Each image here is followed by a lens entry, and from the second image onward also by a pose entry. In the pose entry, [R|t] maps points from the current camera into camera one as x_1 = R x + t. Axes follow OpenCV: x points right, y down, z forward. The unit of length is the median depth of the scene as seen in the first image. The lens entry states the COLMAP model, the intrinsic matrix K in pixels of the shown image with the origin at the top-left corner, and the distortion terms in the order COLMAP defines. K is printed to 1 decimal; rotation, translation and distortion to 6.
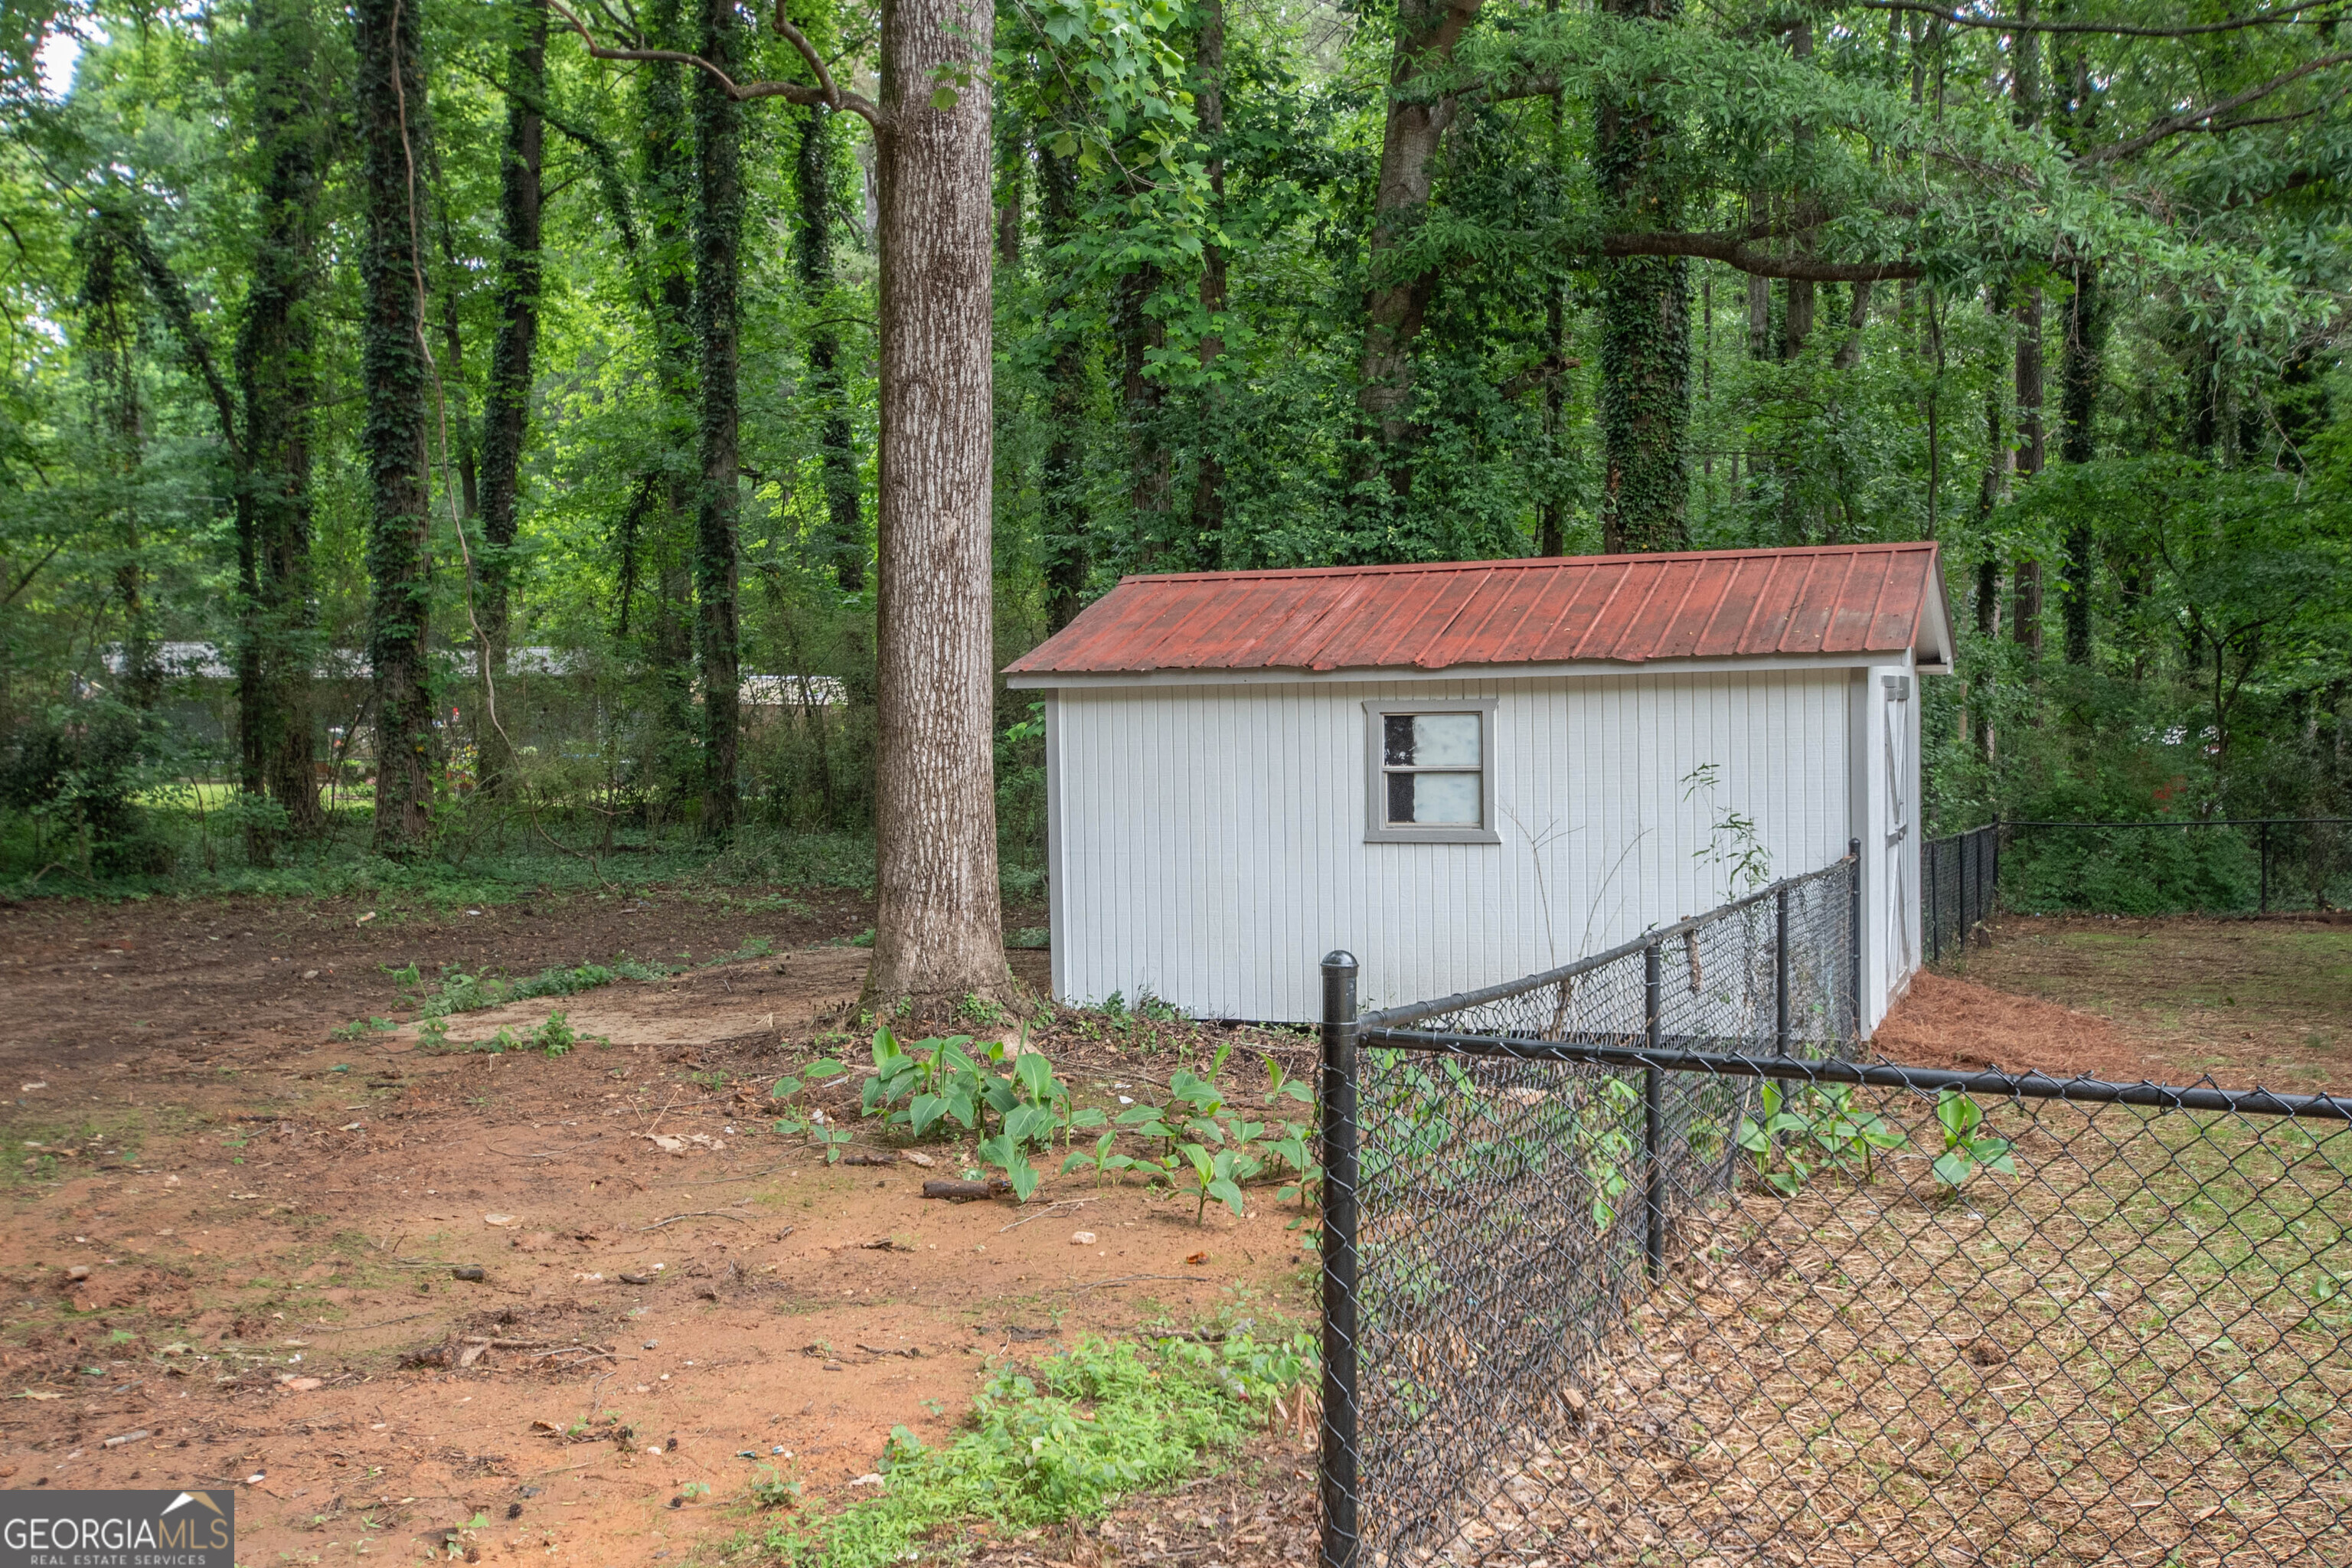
lens RADIAL K [[2347.4, 0, 1180.6], [0, 2347.4, 814.7], [0, 0, 1]] dist [0.033515, 0.000000]
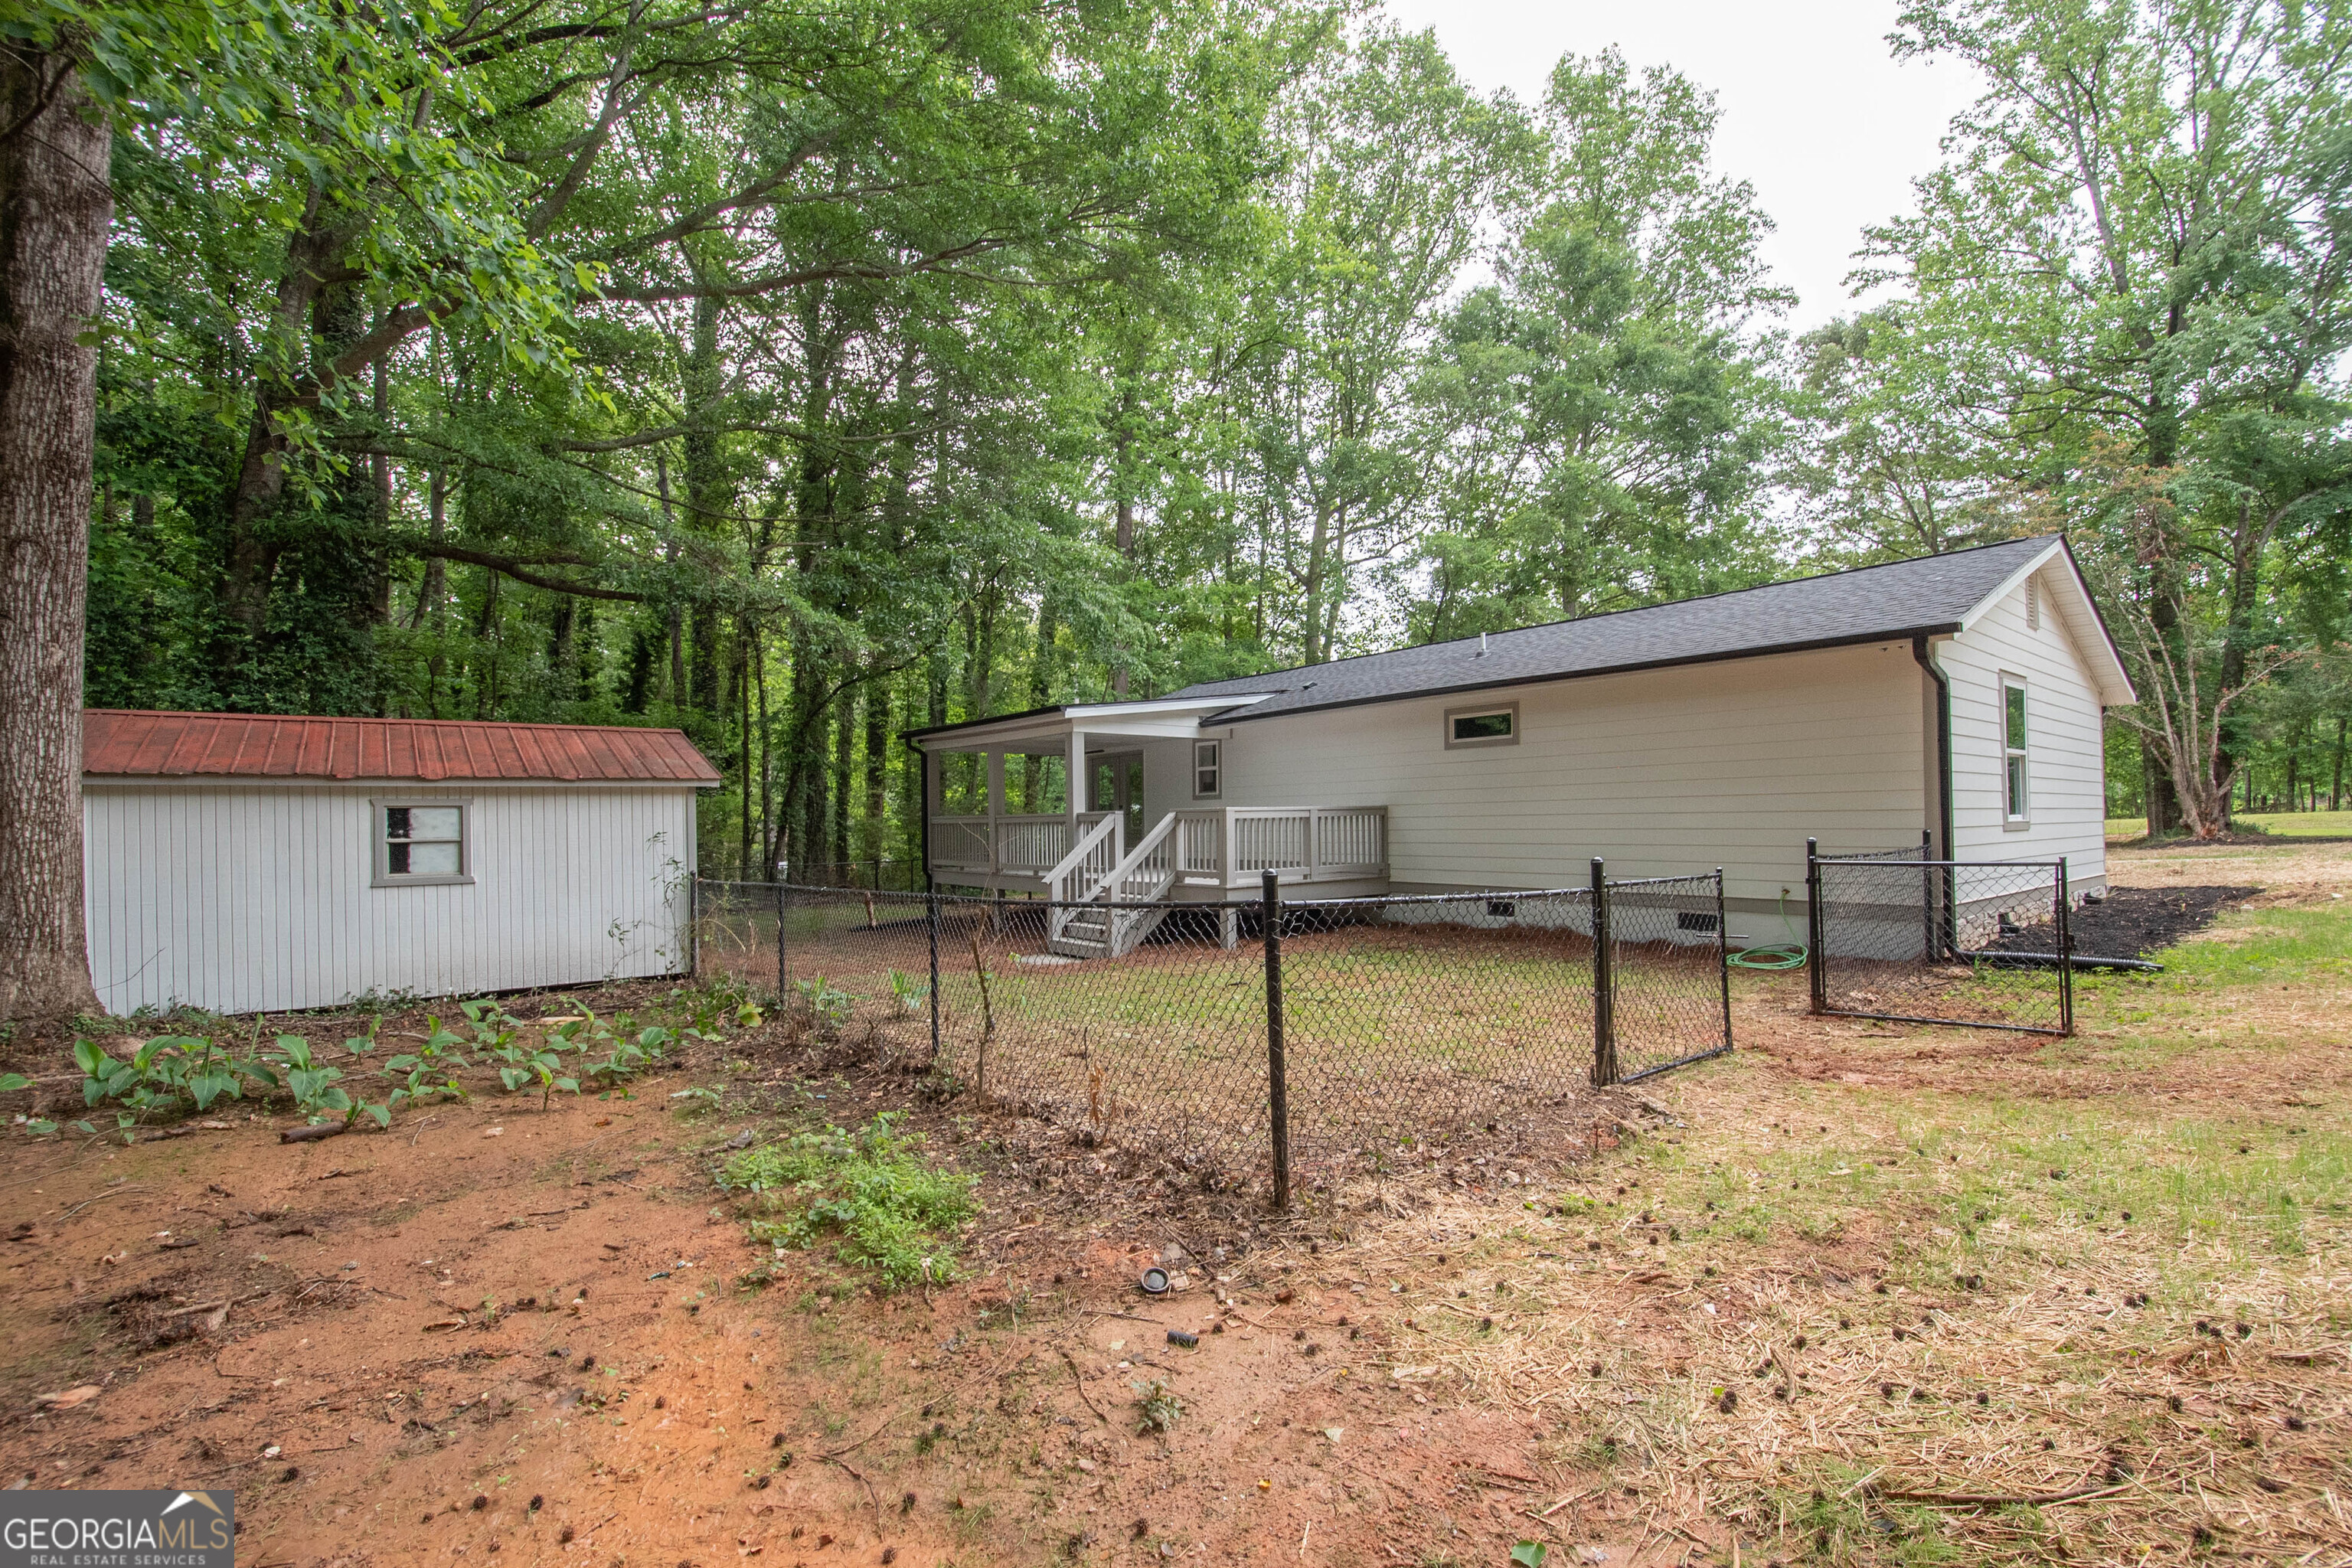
lens RADIAL K [[1034.5, 0, 1182.0], [0, 1034.5, 814.5], [0, 0, 1]] dist [-0.001012, -0.012963]
pose [[0.505979, 0.011339, 0.862471, -0.252432], [0.041958, 0.998406, -0.037742, 0.012269], [-0.861524, 0.055284, 0.504697, 0.173867]]
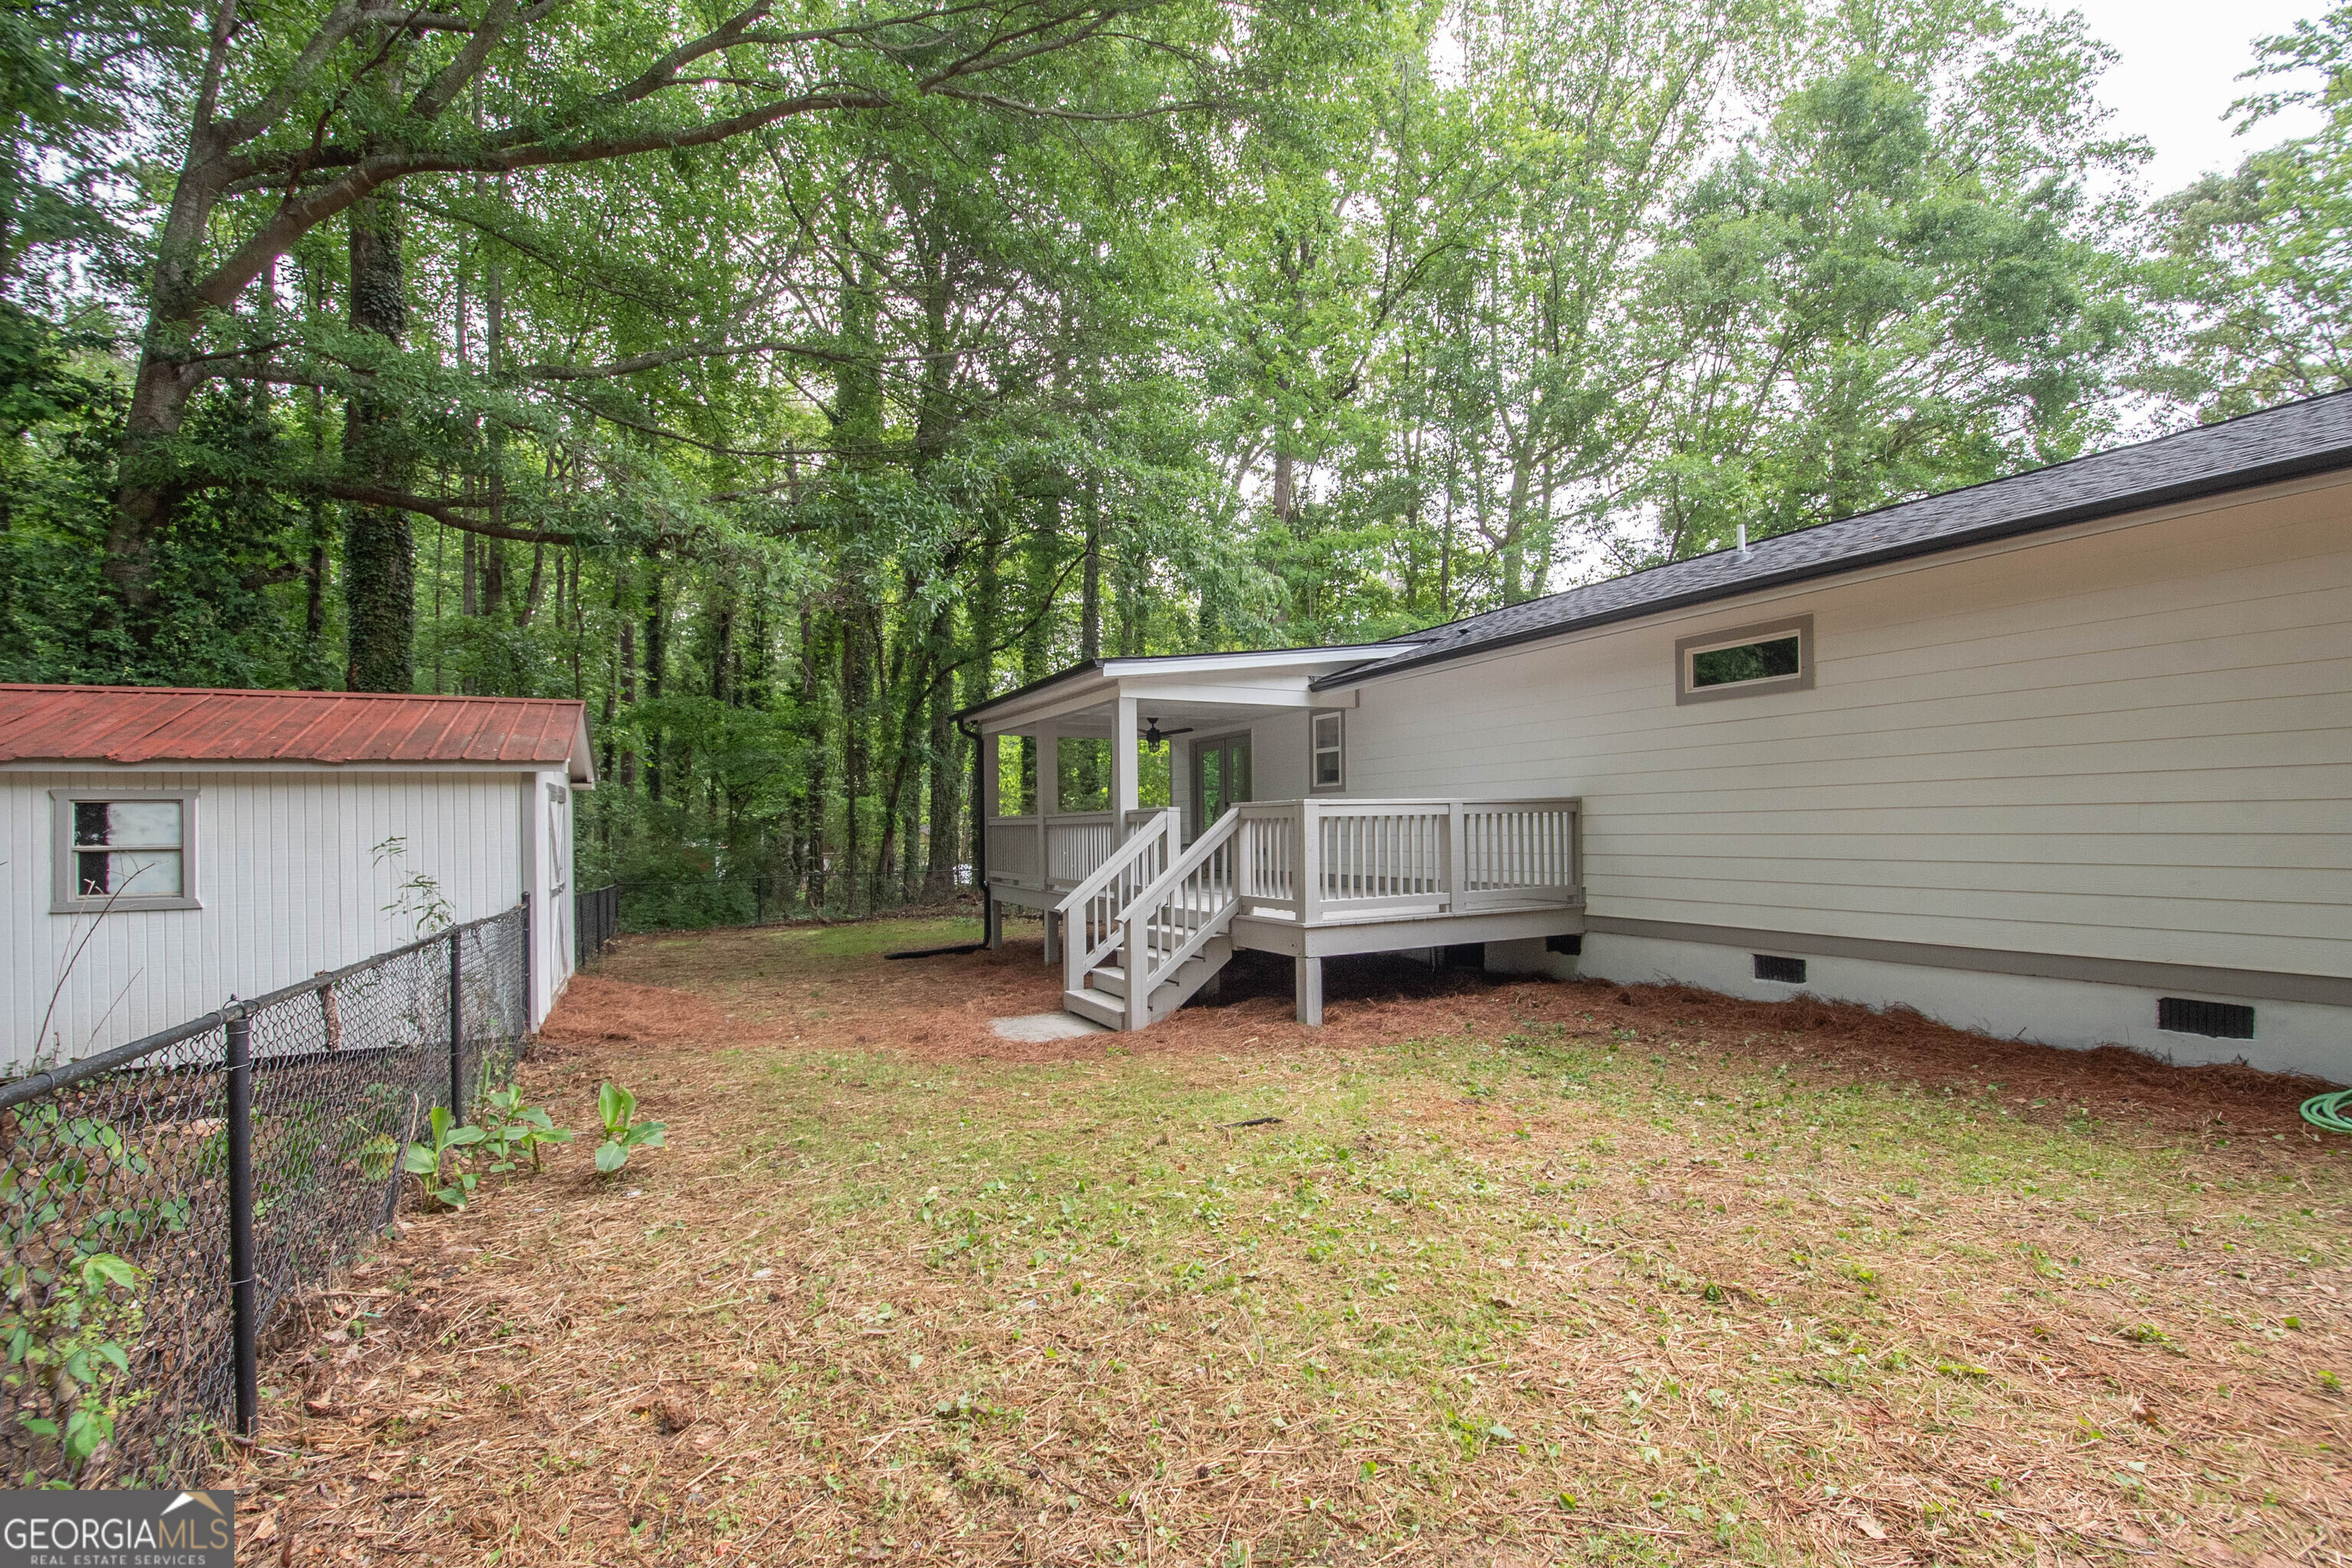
lens RADIAL K [[1034.5, 0, 1178.7], [0, 1034.5, 811.7], [0, 0, 1]] dist [-0.001012, -0.012963]
pose [[0.668305, 0.013716, 0.743761, 0.080128], [0.035514, 0.998102, -0.050317, 0.006879], [-0.743039, 0.060041, 0.666550, 0.269279]]
